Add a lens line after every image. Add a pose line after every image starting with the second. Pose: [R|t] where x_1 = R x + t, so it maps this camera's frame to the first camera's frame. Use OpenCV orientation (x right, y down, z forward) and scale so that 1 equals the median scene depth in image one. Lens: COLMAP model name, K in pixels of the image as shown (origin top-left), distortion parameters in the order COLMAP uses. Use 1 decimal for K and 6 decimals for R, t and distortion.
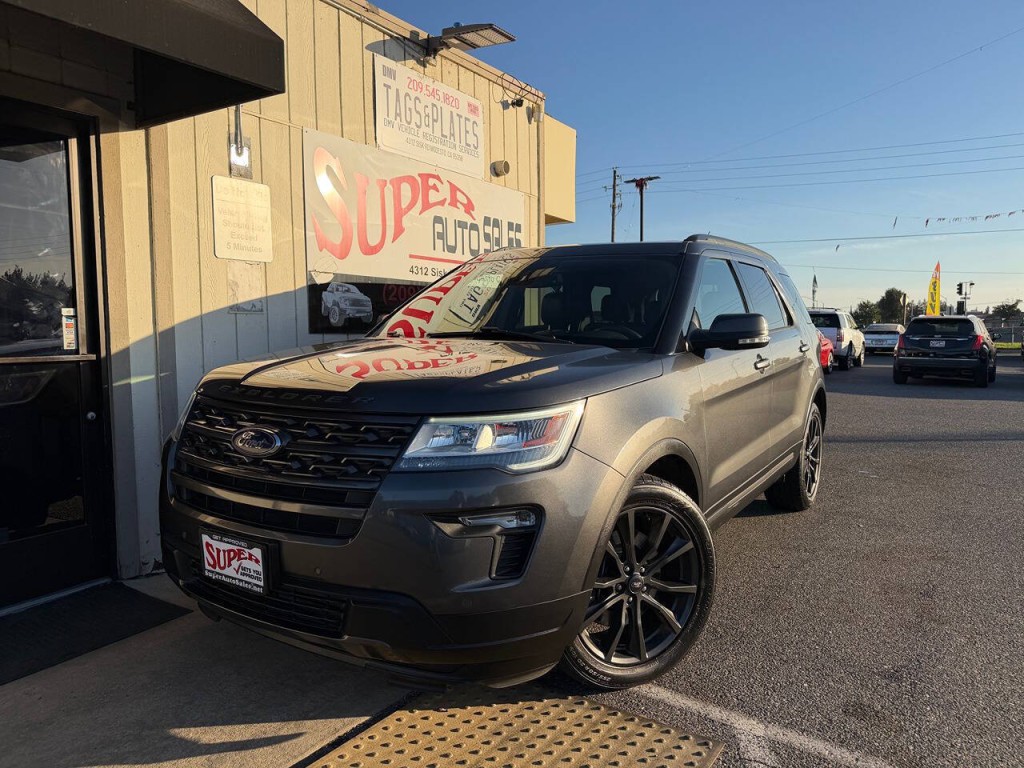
lens RADIAL K [[723.7, 0, 505.8], [0, 723.7, 394.8], [0, 0, 1]] dist [0.001243, -0.003218]
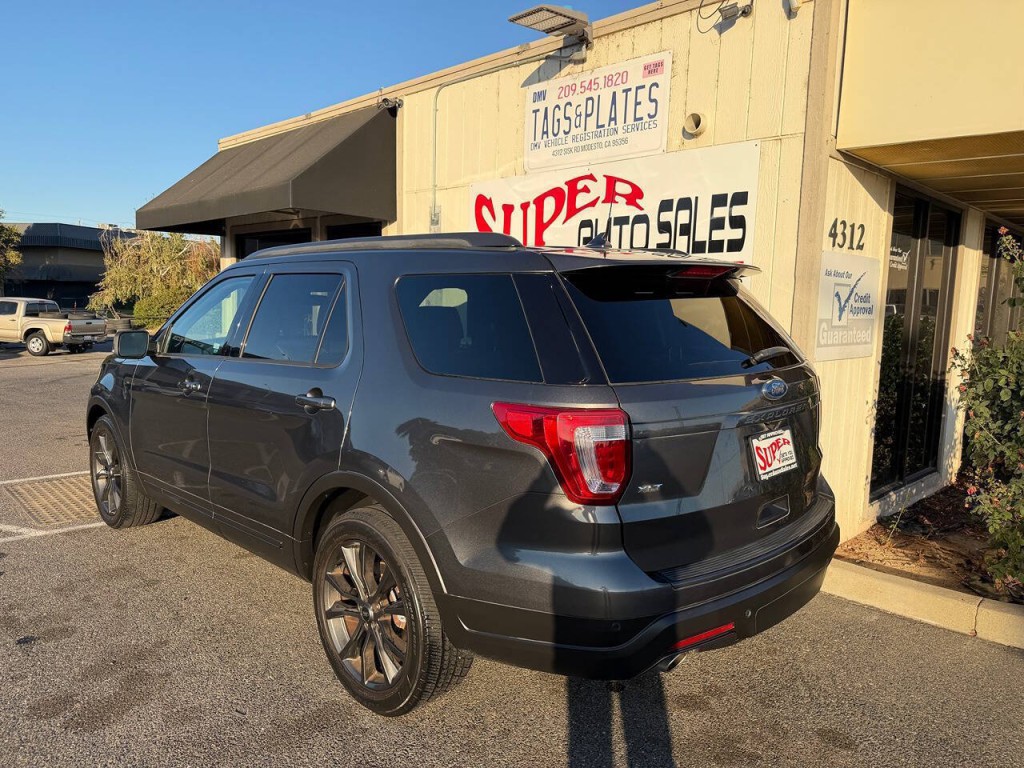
lens RADIAL K [[722.7, 0, 518.9], [0, 722.7, 388.6], [0, 0, 1]] dist [0.053916, -0.079521]
pose [[-0.193856, 0.117360, -0.973985, 0.881914], [-0.102642, 0.984943, 0.139110, -0.159900], [0.975646, 0.126940, -0.178891, 1.149895]]
